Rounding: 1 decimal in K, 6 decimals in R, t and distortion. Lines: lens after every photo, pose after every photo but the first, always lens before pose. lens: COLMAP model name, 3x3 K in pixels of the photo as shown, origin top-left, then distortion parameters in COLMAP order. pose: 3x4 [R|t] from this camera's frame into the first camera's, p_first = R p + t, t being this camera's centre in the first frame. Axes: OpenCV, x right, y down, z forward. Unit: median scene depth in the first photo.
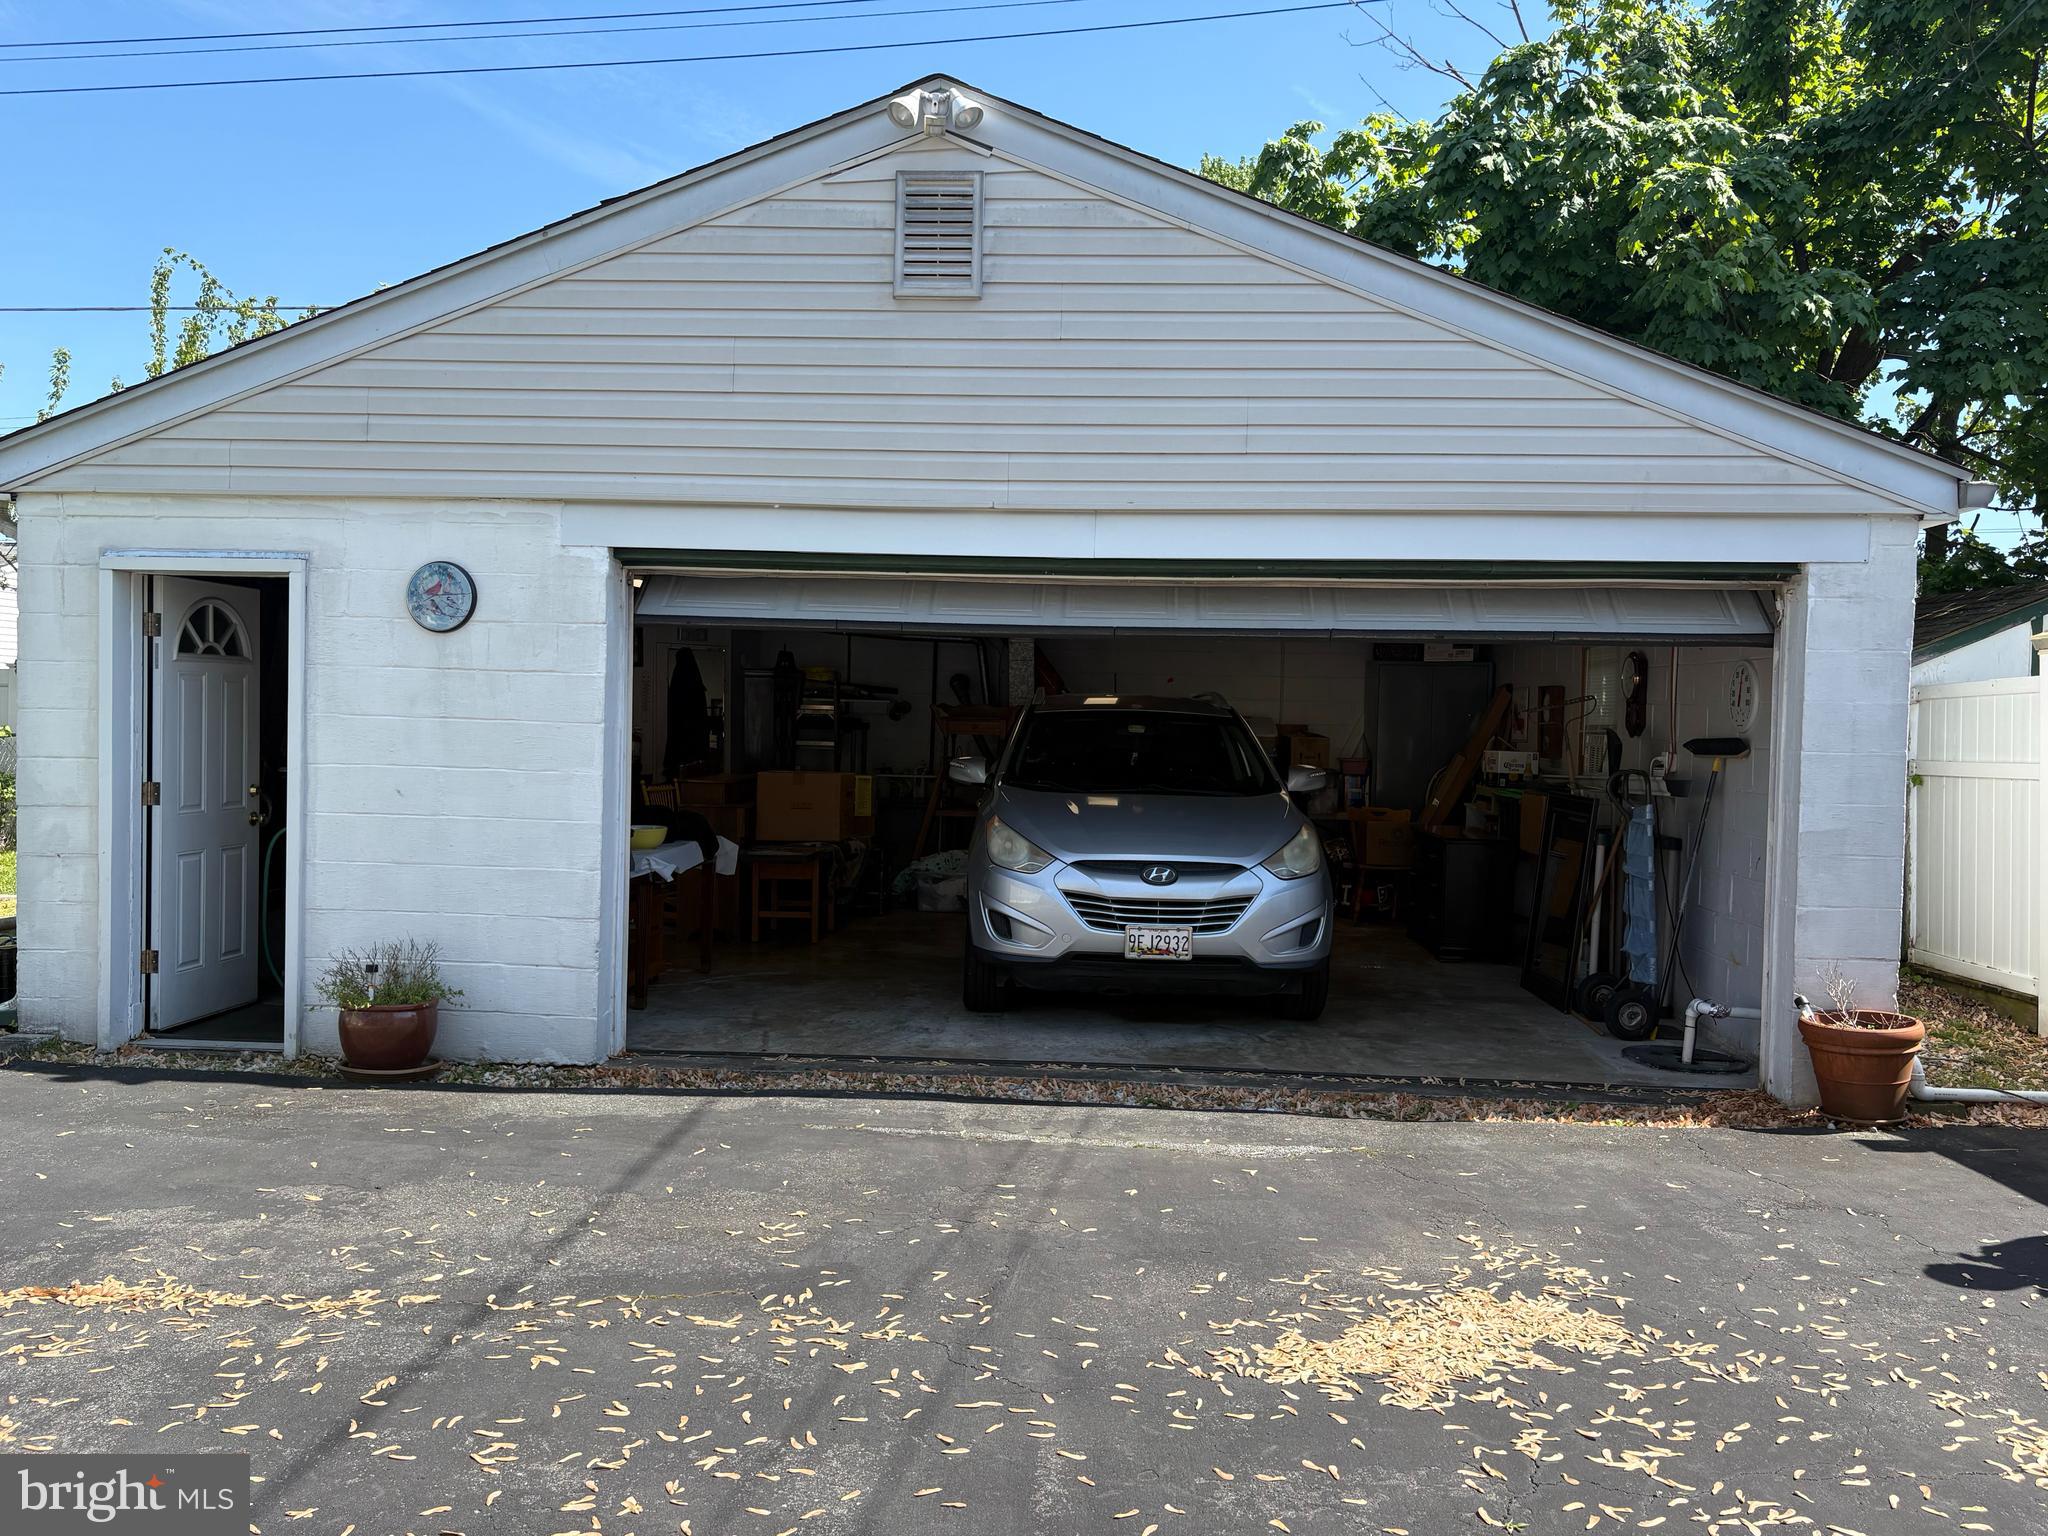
lens RADIAL K [[1524.2, 0, 1025.2], [0, 1524.2, 764.4], [0, 0, 1]] dist [0.028160, -0.027416]
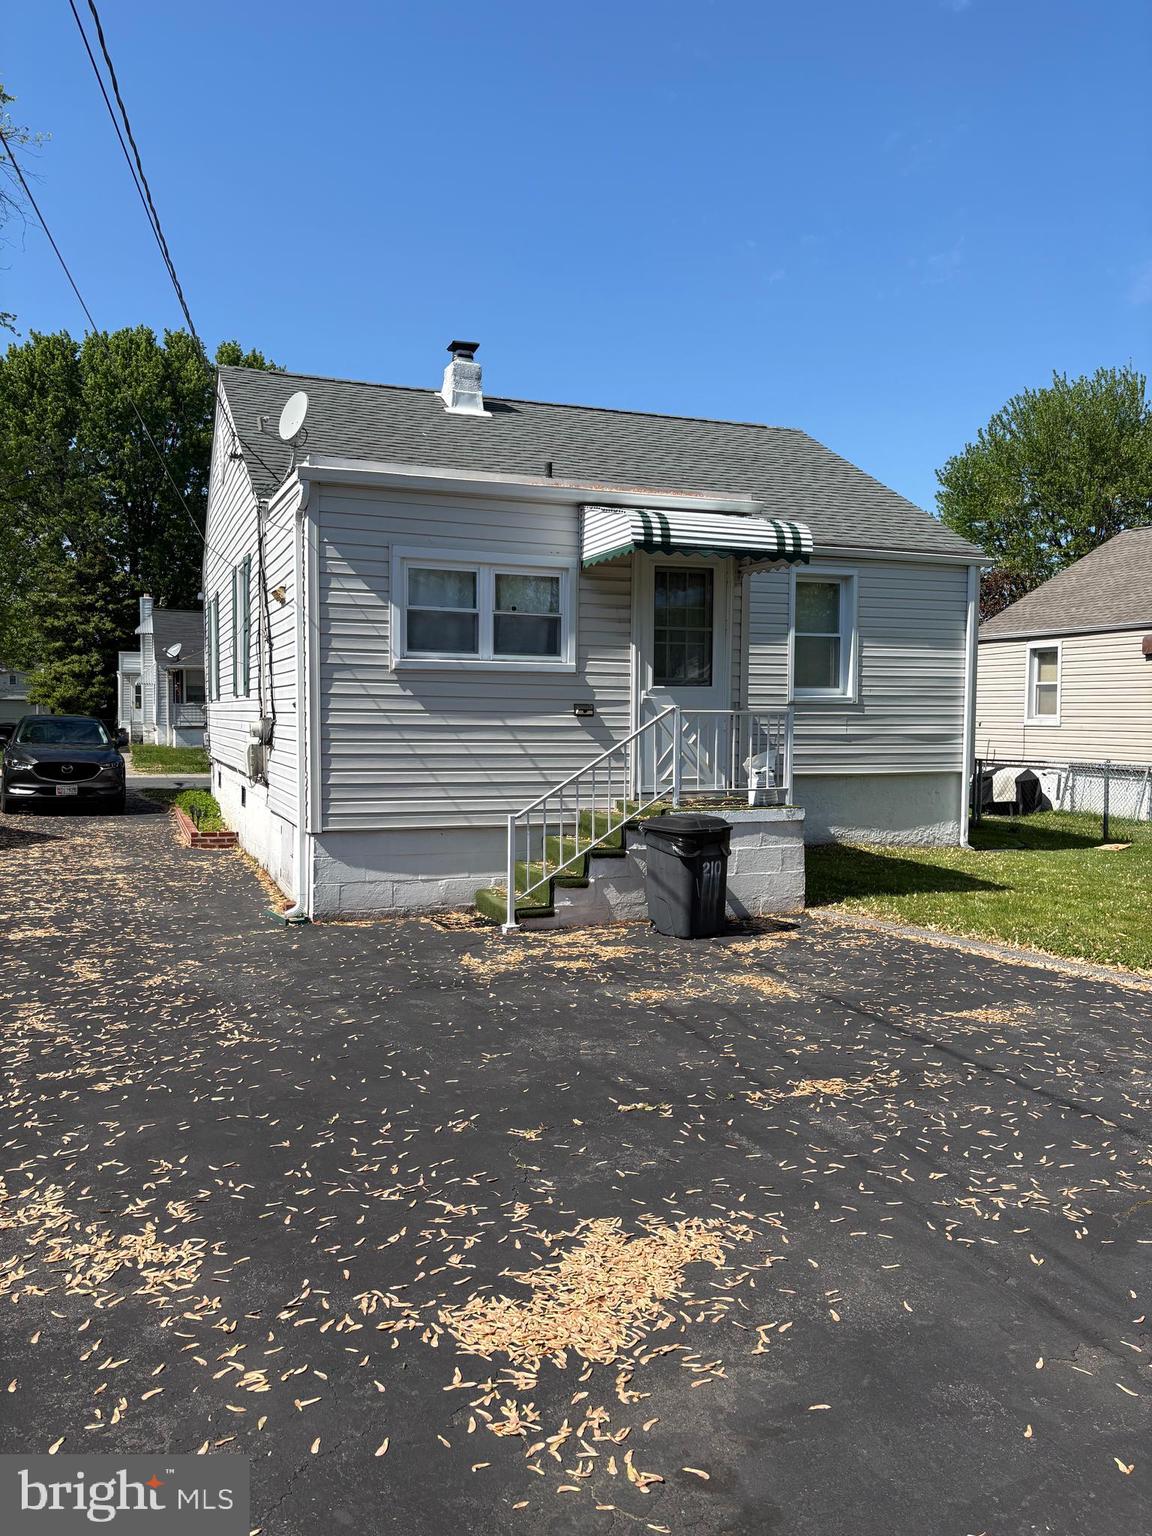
lens RADIAL K [[1143.1, 0, 575.1], [0, 1143.1, 768.9], [0, 0, 1]] dist [0.028160, -0.027416]
pose [[-0.902976, -0.006143, -0.429648, 0.692735], [-0.037189, 0.997263, 0.063900, -0.071231], [0.428079, 0.073678, -0.900733, 1.805649]]
